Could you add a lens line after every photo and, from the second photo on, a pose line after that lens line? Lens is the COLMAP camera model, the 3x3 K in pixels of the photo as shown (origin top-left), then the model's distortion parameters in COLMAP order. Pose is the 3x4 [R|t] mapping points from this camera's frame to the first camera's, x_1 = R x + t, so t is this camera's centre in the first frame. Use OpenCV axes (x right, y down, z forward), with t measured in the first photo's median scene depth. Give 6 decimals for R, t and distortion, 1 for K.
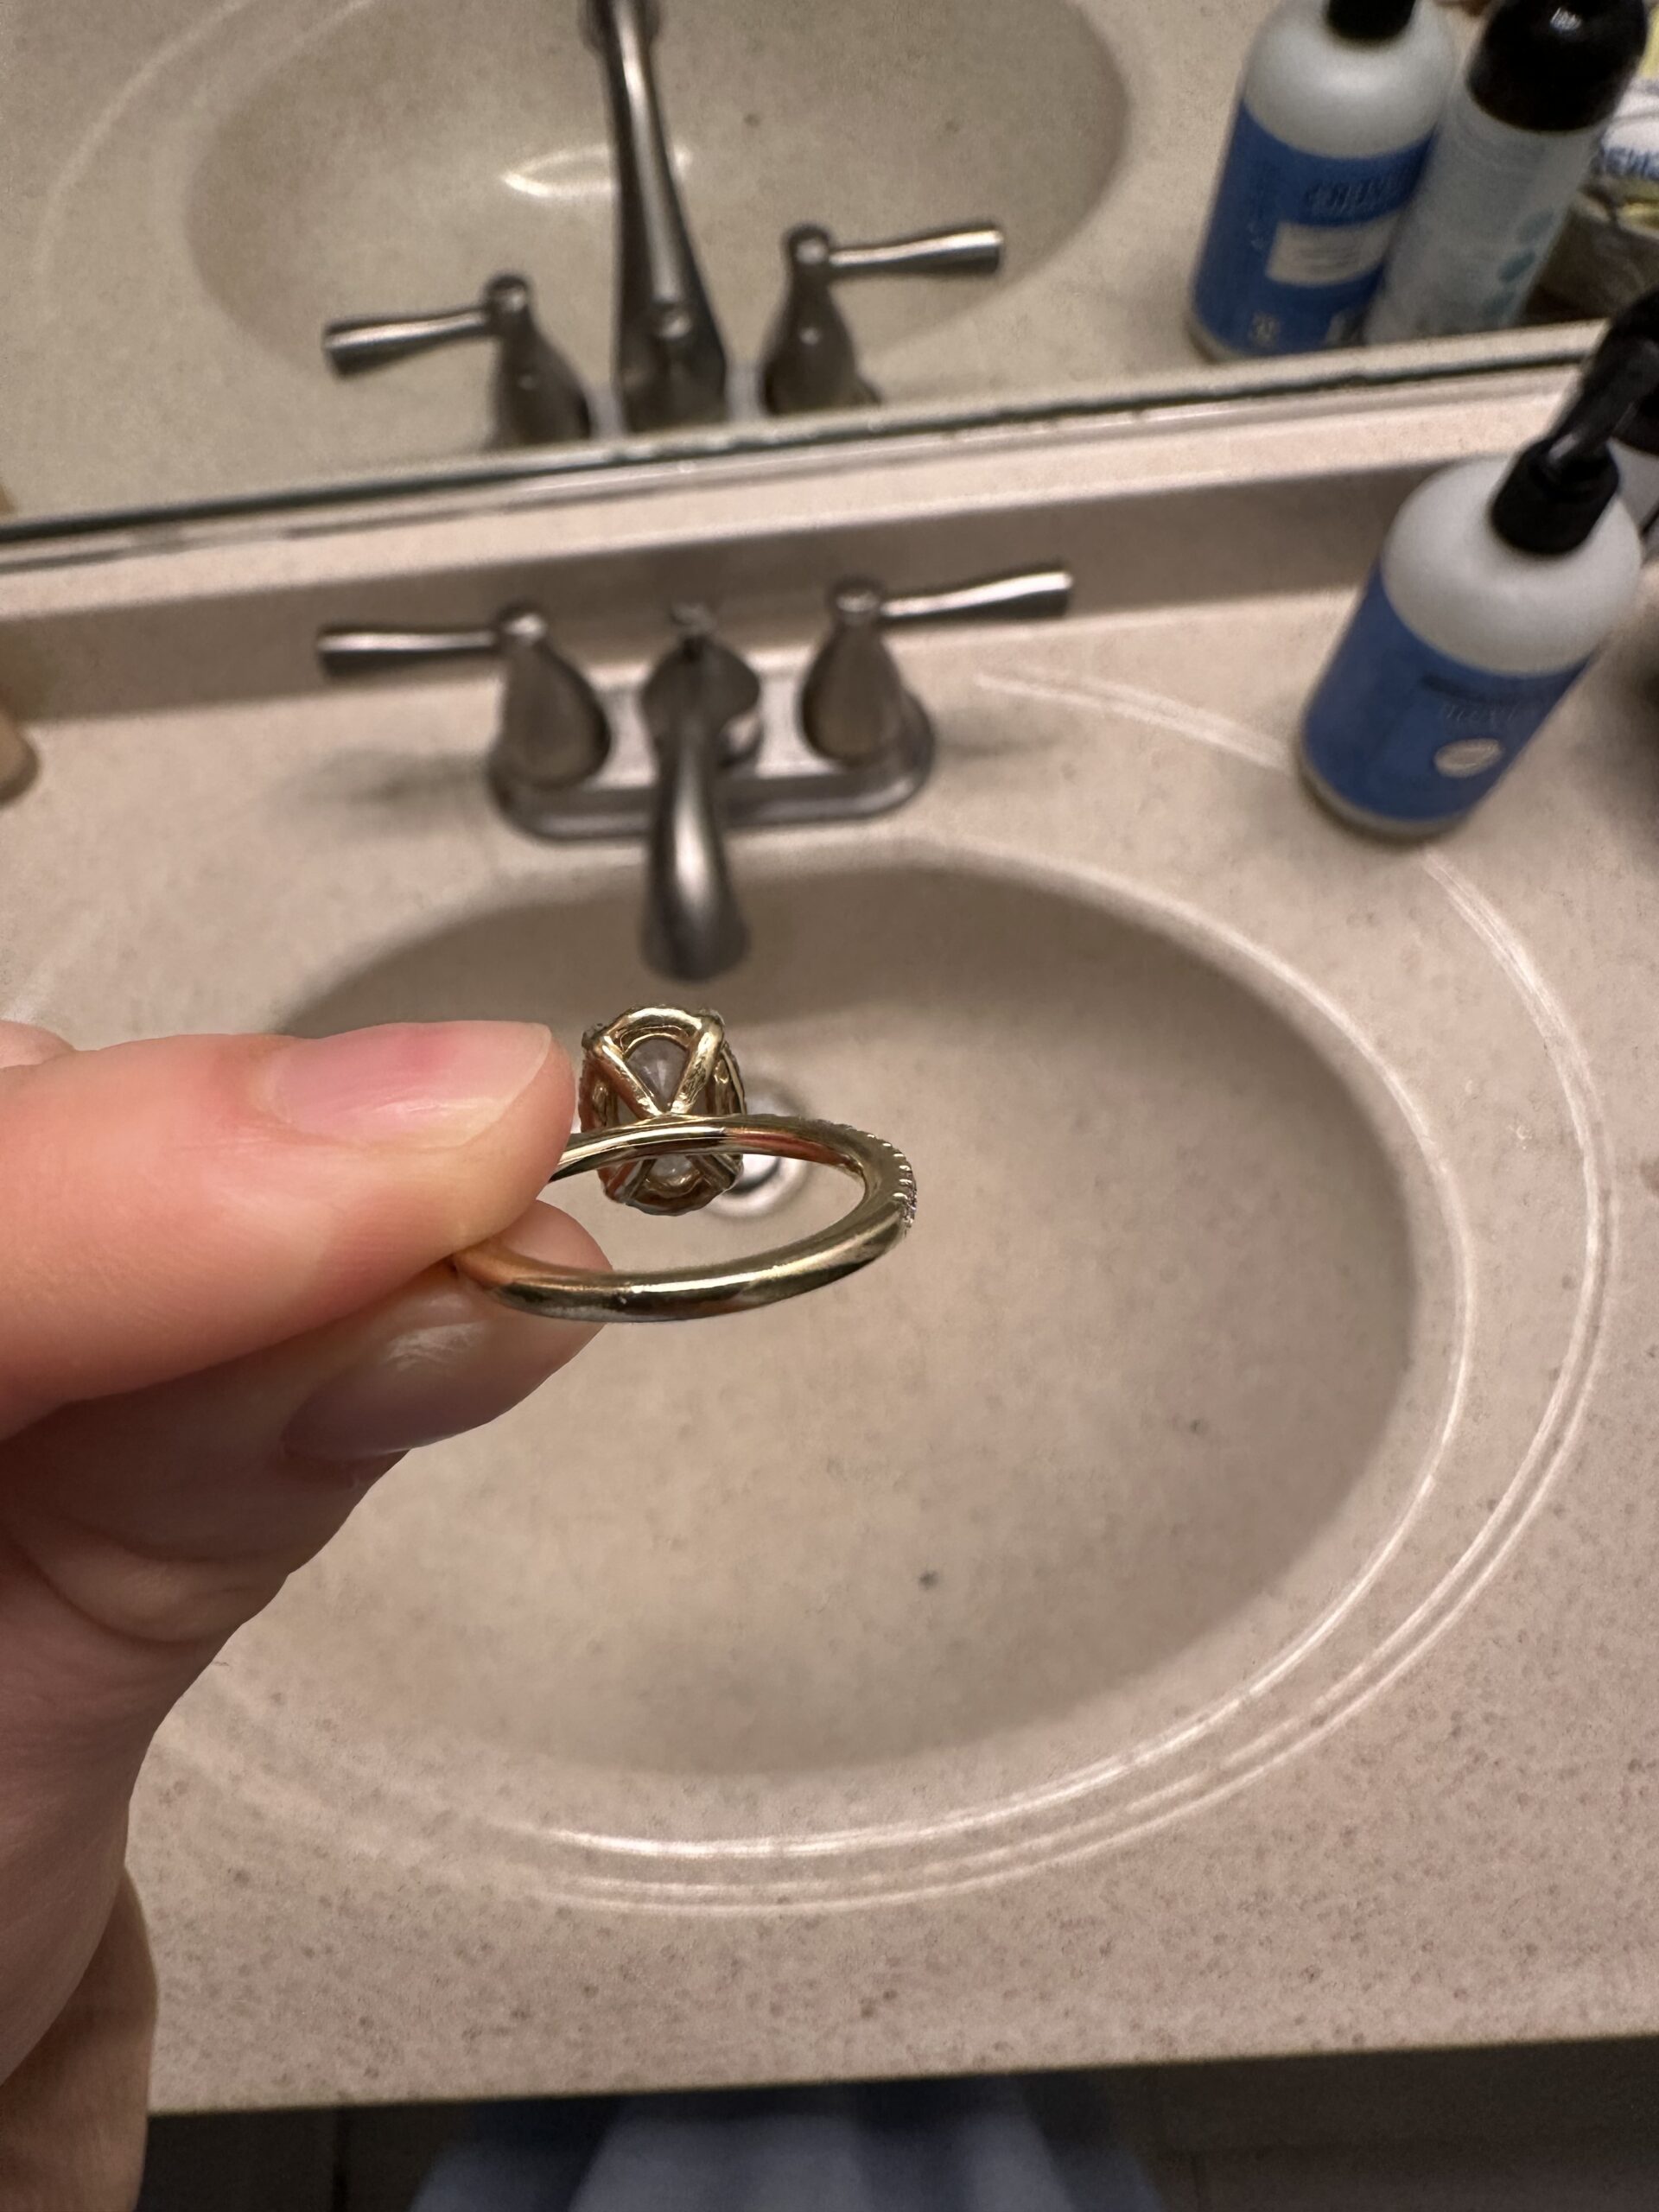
lens RADIAL K [[1561.5, 0, 714.5], [0, 1561.5, 1046.7], [0, 0, 1]] dist [-0.008468, 0.000761]
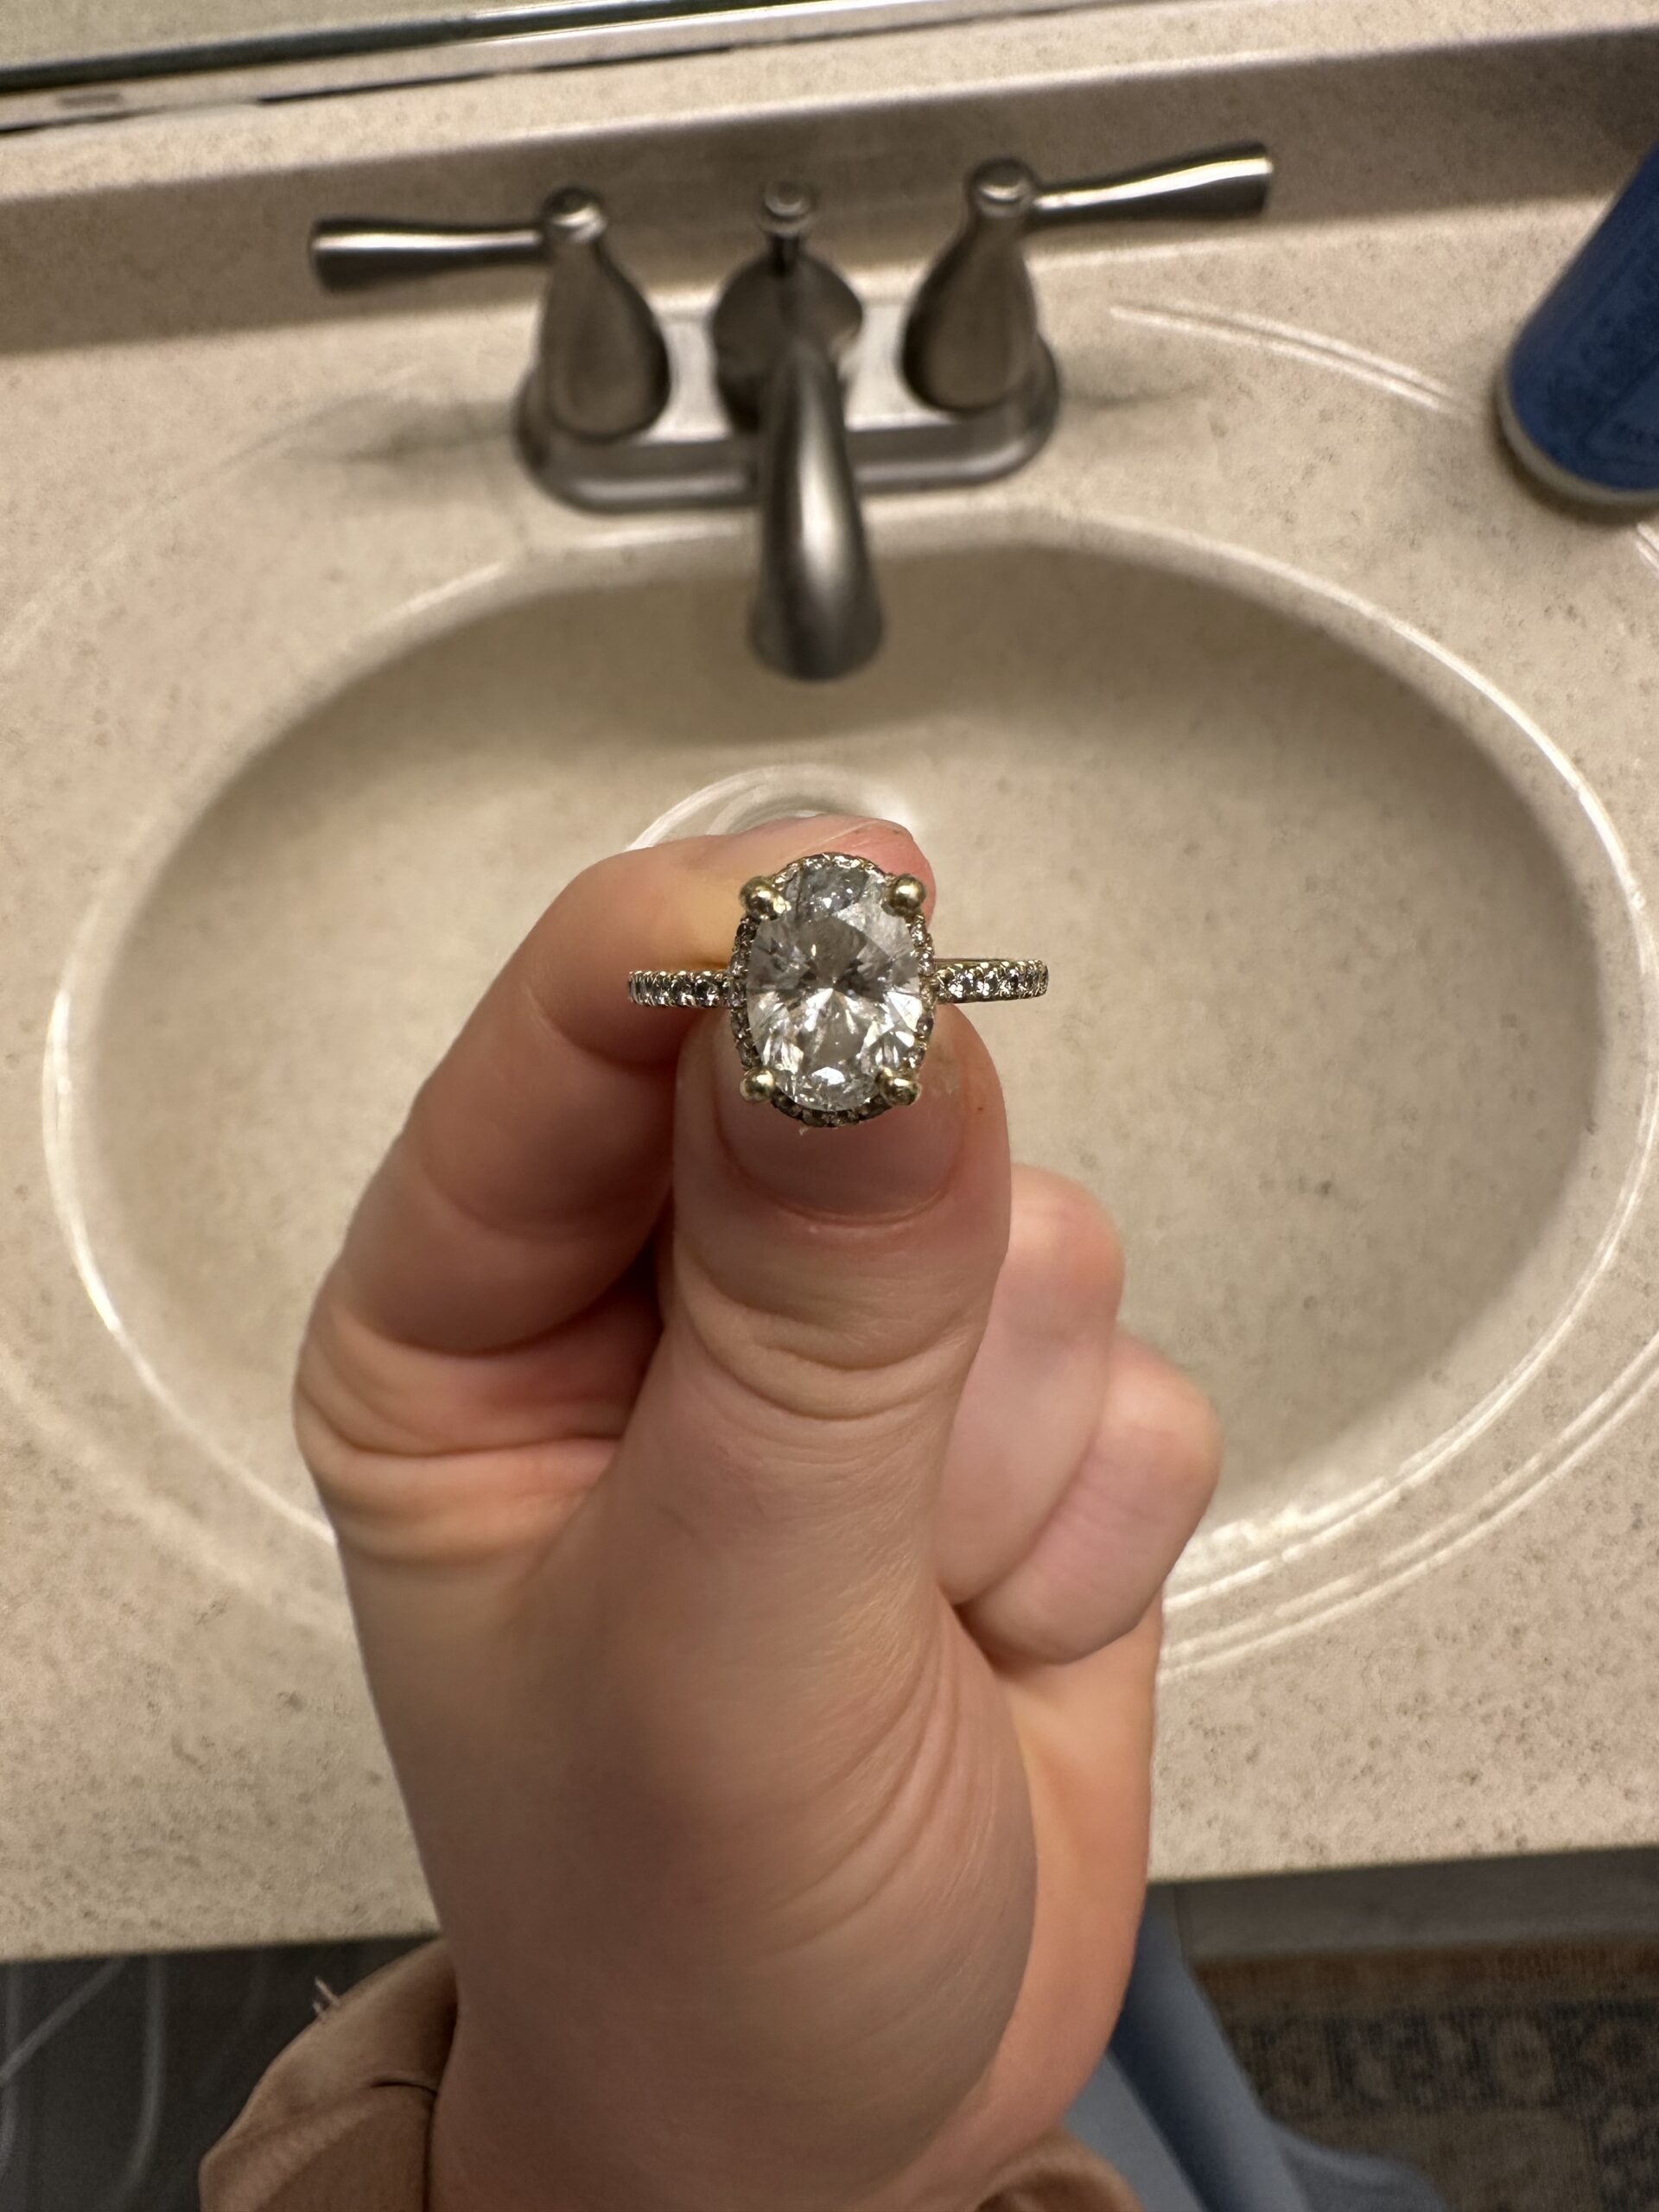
lens RADIAL K [[1561.5, 0, 728.1], [0, 1561.5, 1009.6], [0, 0, 1]] dist [-0.008468, 0.000761]
pose [[0.998681, -0.007007, 0.050865, -0.083544], [-0.000999, 0.987803, 0.155706, 0.000615], [-0.051336, -0.155552, 0.986493, 0.145430]]
